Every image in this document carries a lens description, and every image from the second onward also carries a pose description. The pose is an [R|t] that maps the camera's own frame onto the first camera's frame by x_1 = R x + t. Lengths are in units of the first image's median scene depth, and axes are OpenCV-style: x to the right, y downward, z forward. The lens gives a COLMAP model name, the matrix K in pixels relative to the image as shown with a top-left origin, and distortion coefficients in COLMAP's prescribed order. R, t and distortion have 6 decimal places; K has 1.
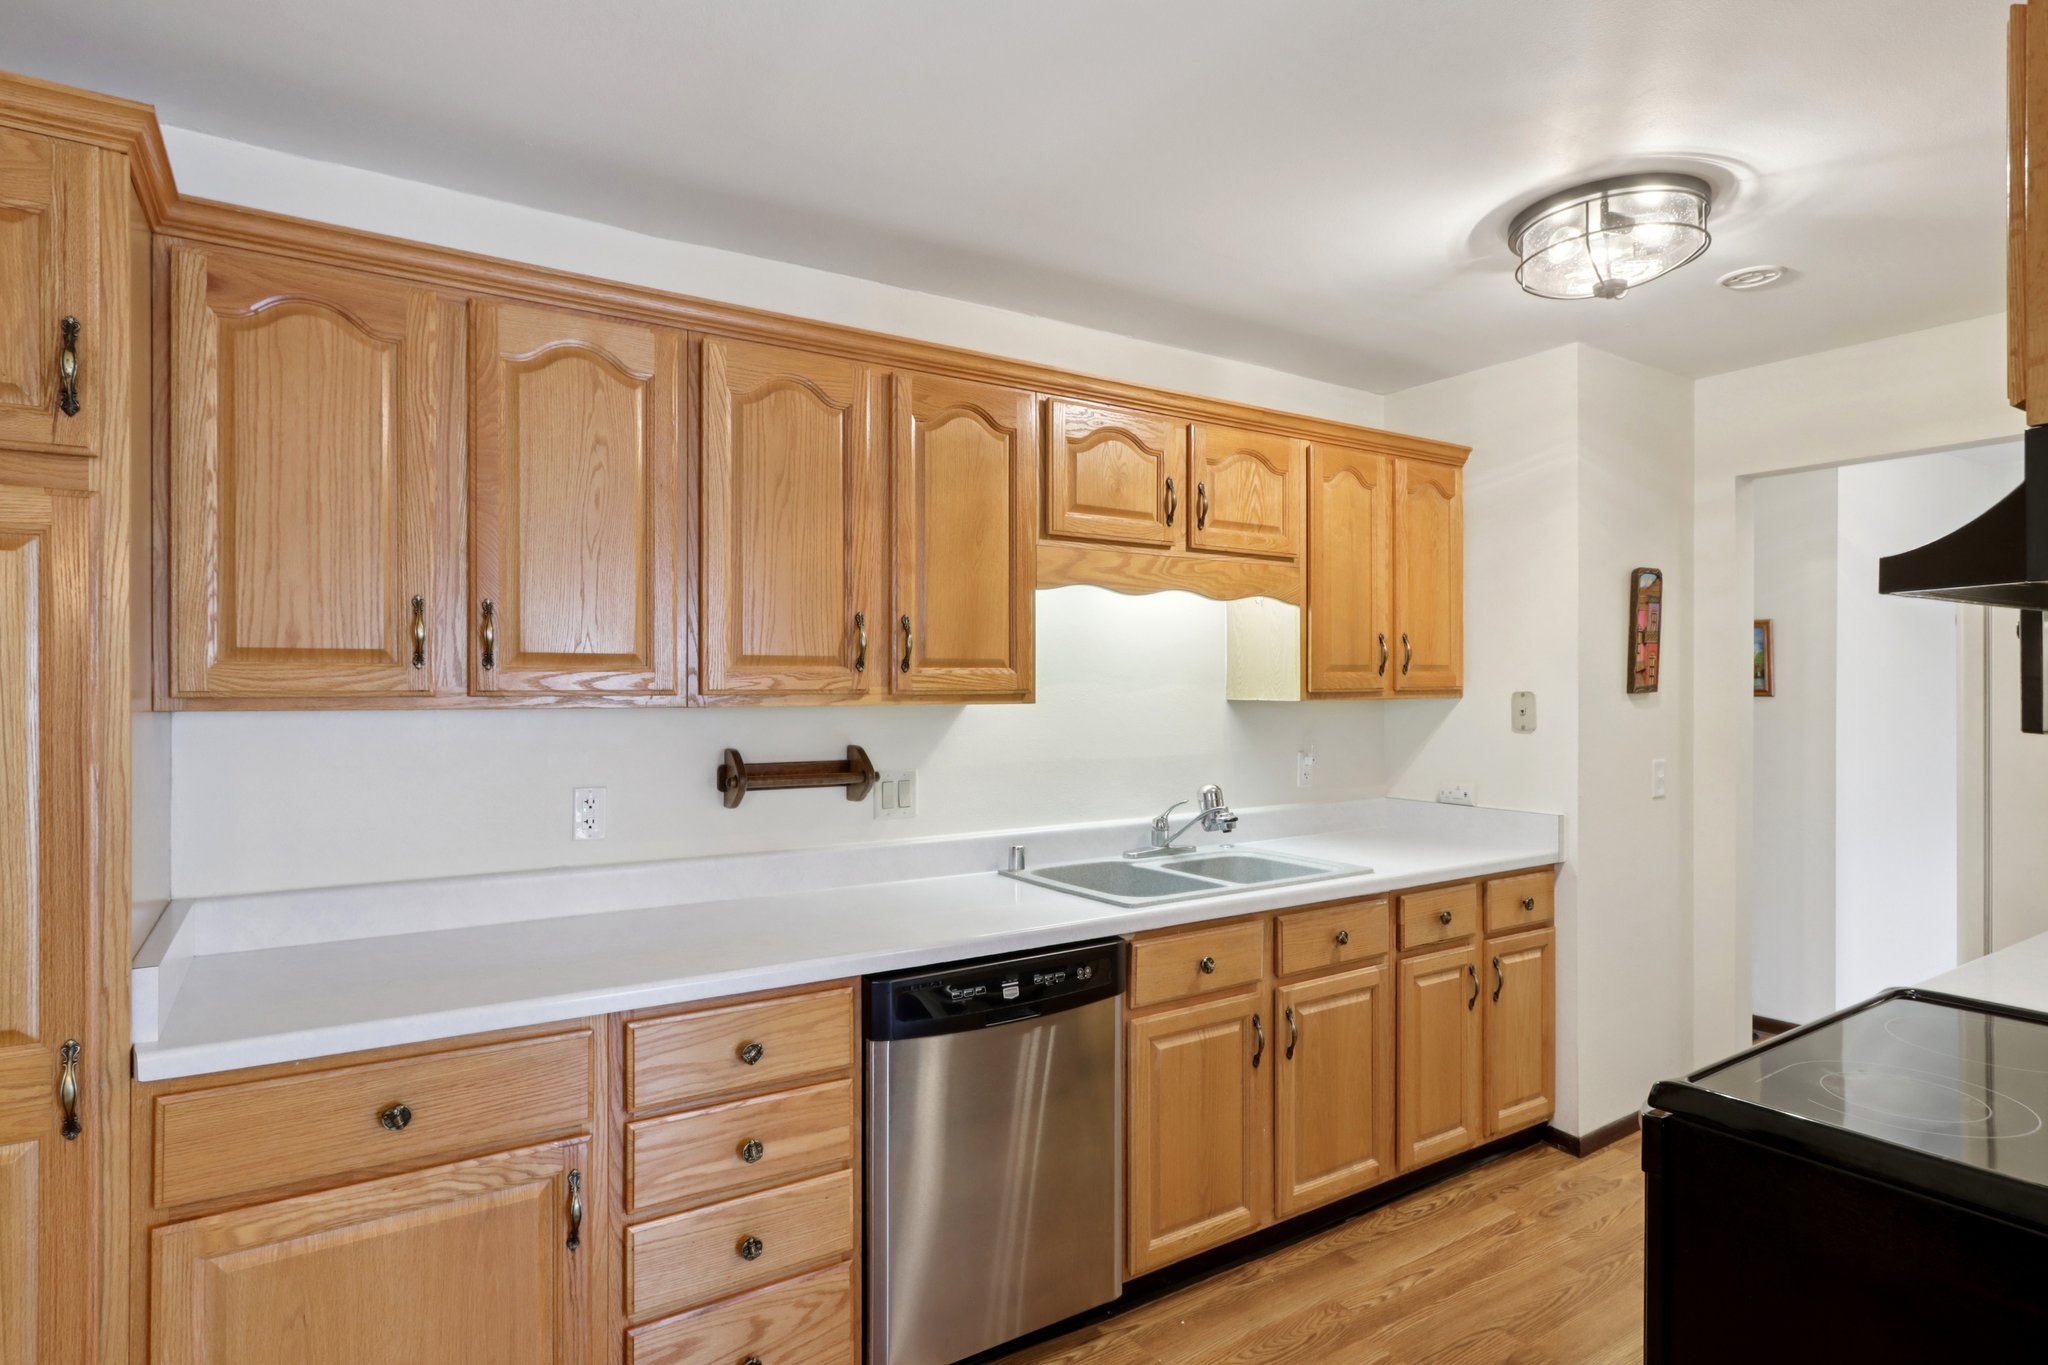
lens RADIAL K [[1086.4, 0, 1005.5], [0, 1086.4, 687.4], [0, 0, 1]] dist [-0.005455, 0.005102]
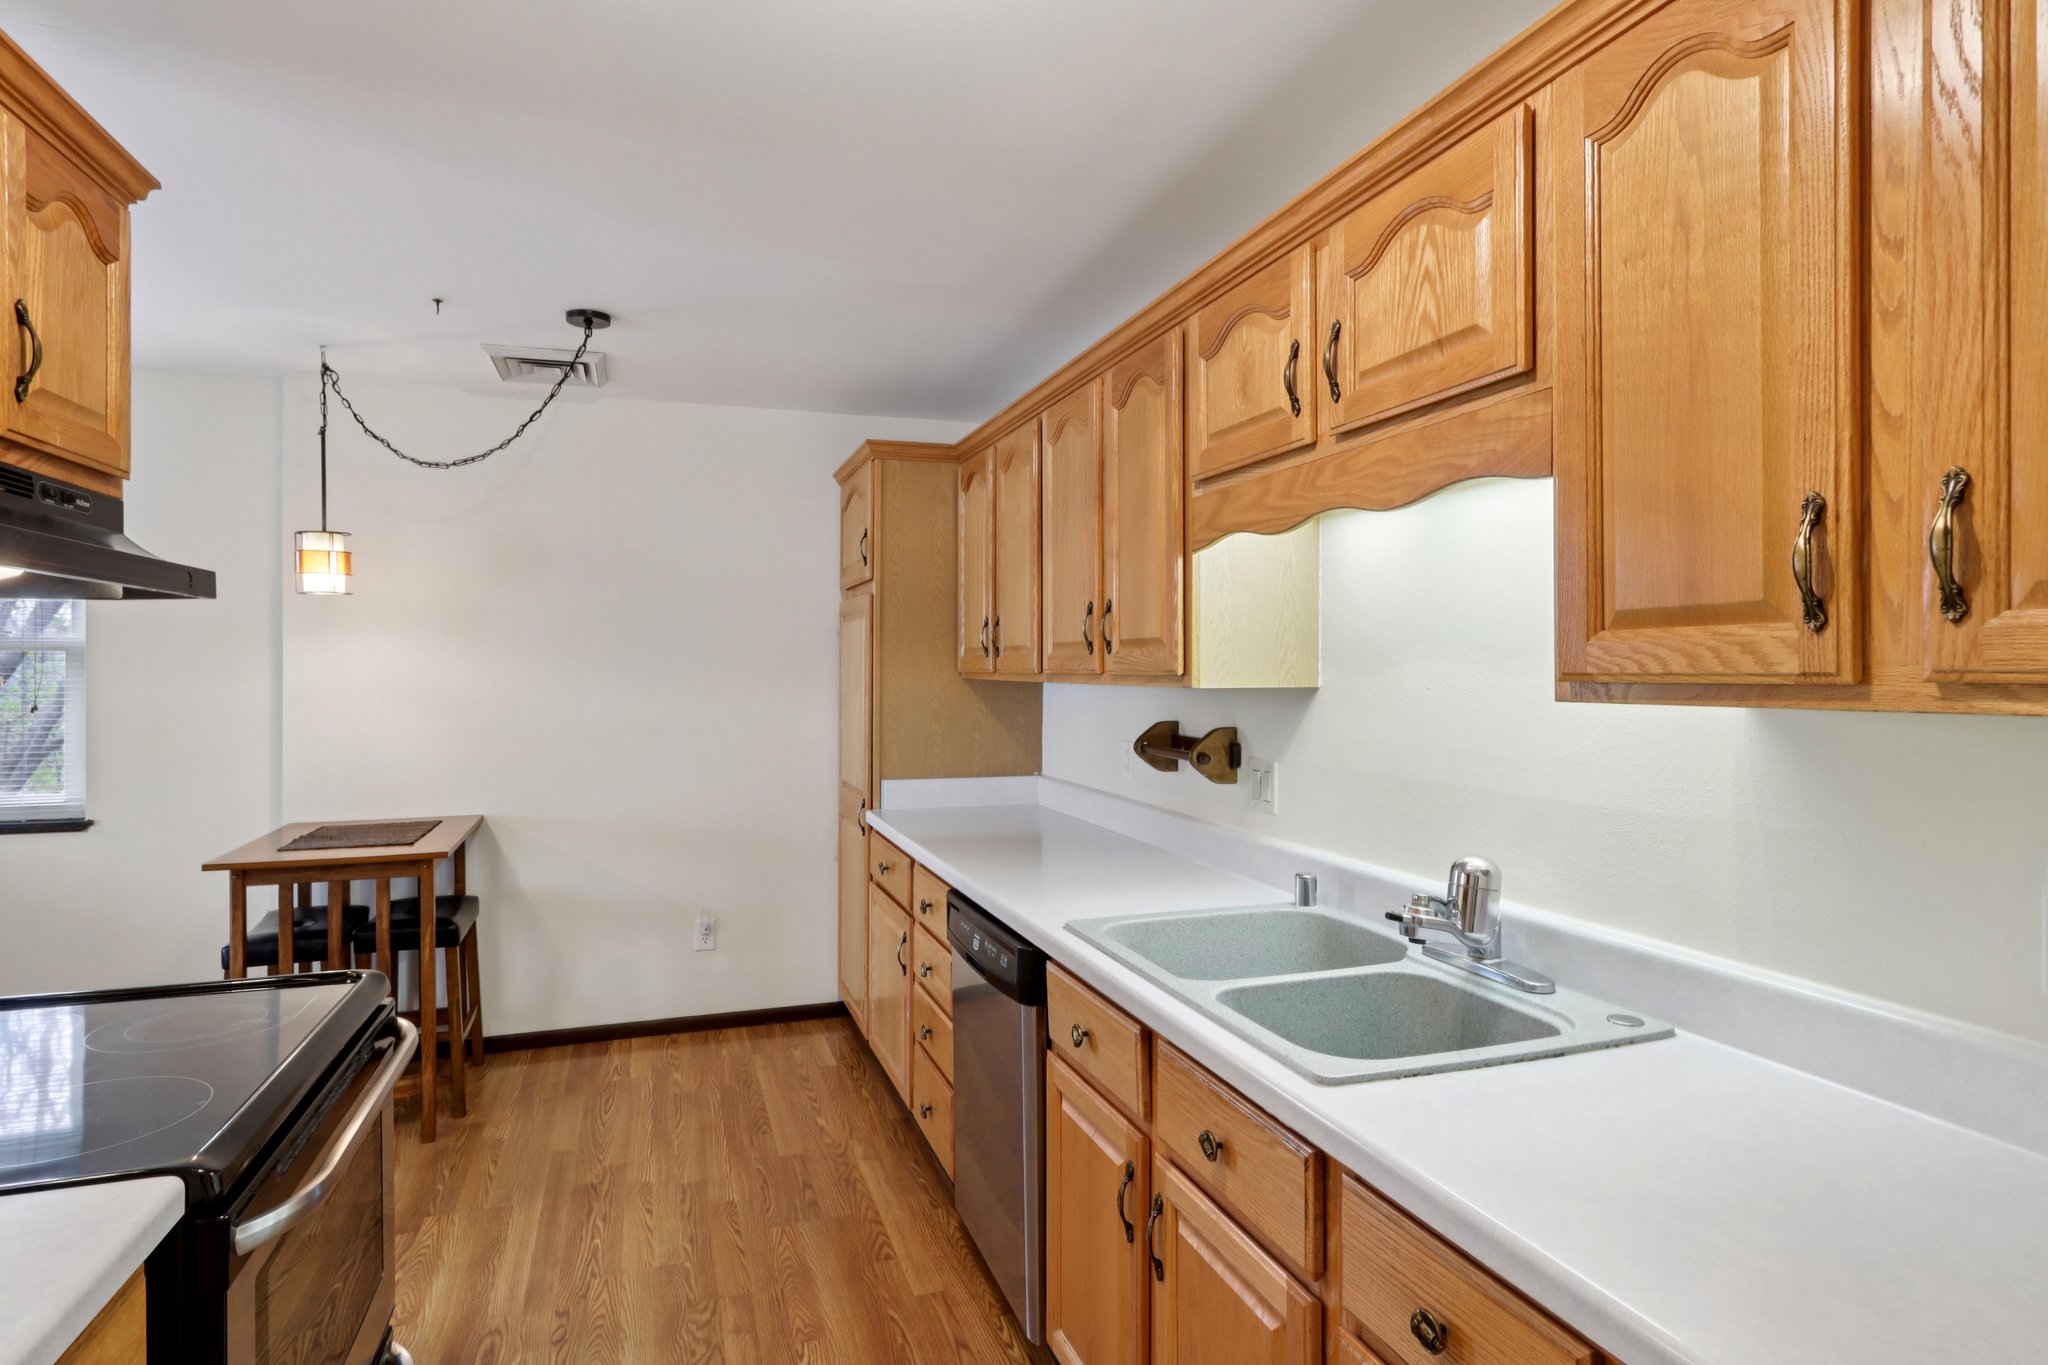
lens RADIAL K [[1086.4, 0, 1000.6], [0, 1086.4, 671.0], [0, 0, 1]] dist [-0.005455, 0.005102]
pose [[-0.261806, 0.007662, -0.965090, 1.014619], [0.005635, 0.999964, 0.006411, -0.005088], [0.965104, -0.003760, -0.261840, 1.245876]]
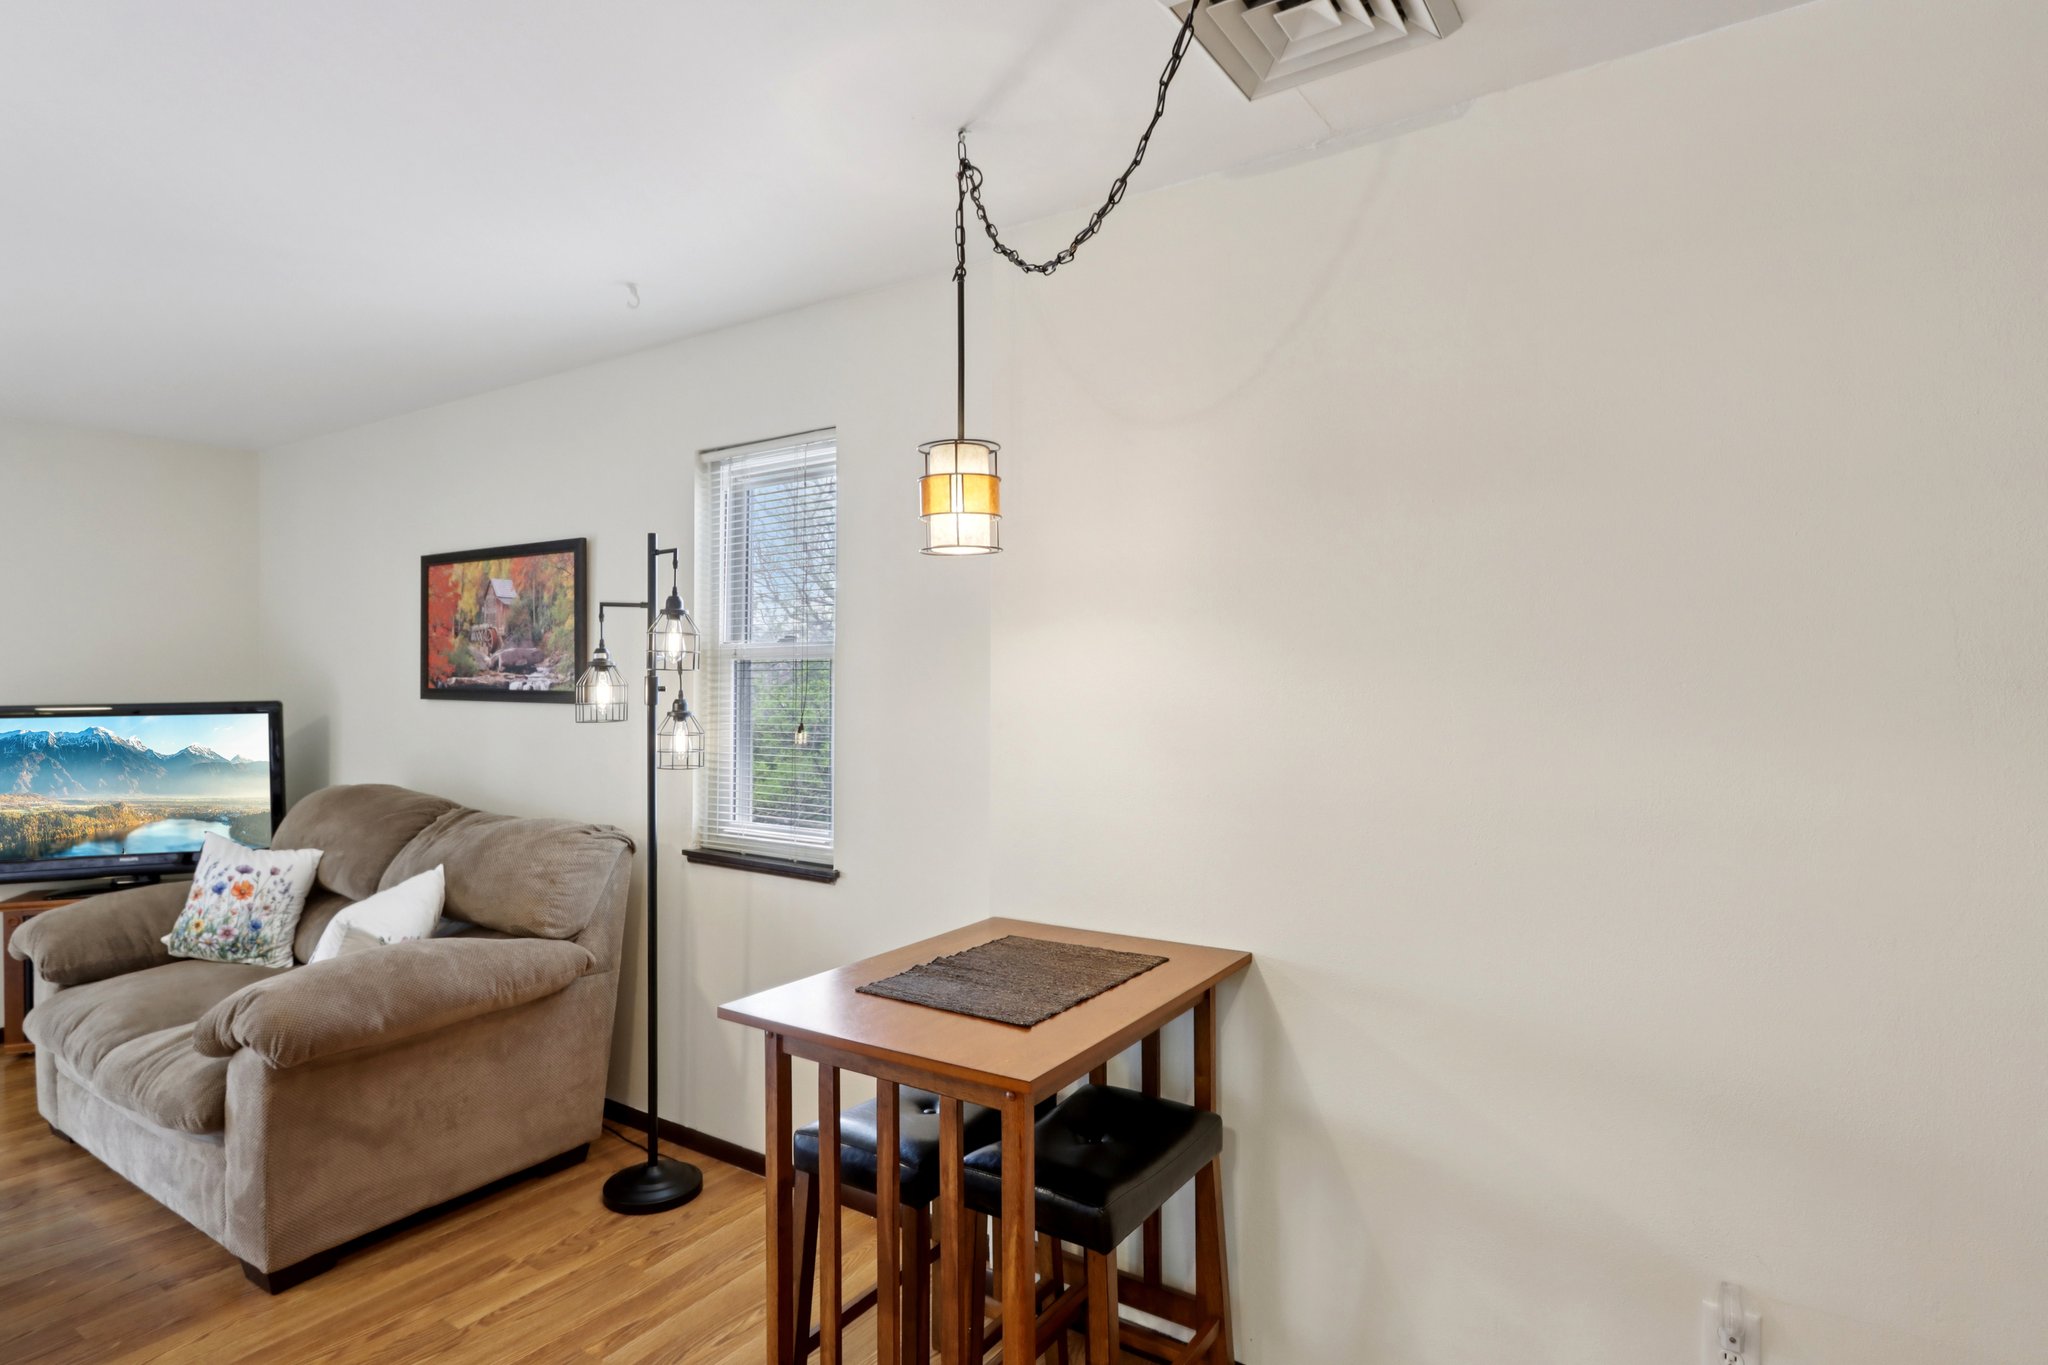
lens RADIAL K [[1086.4, 0, 1008.0], [0, 1086.4, 674.4], [0, 0, 1]] dist [-0.005455, 0.005102]
pose [[-0.922943, -0.002159, -0.384930, 0.117739], [0.002456, 0.999931, -0.011497, 0.002918], [0.384928, -0.011556, -0.922874, 0.777883]]
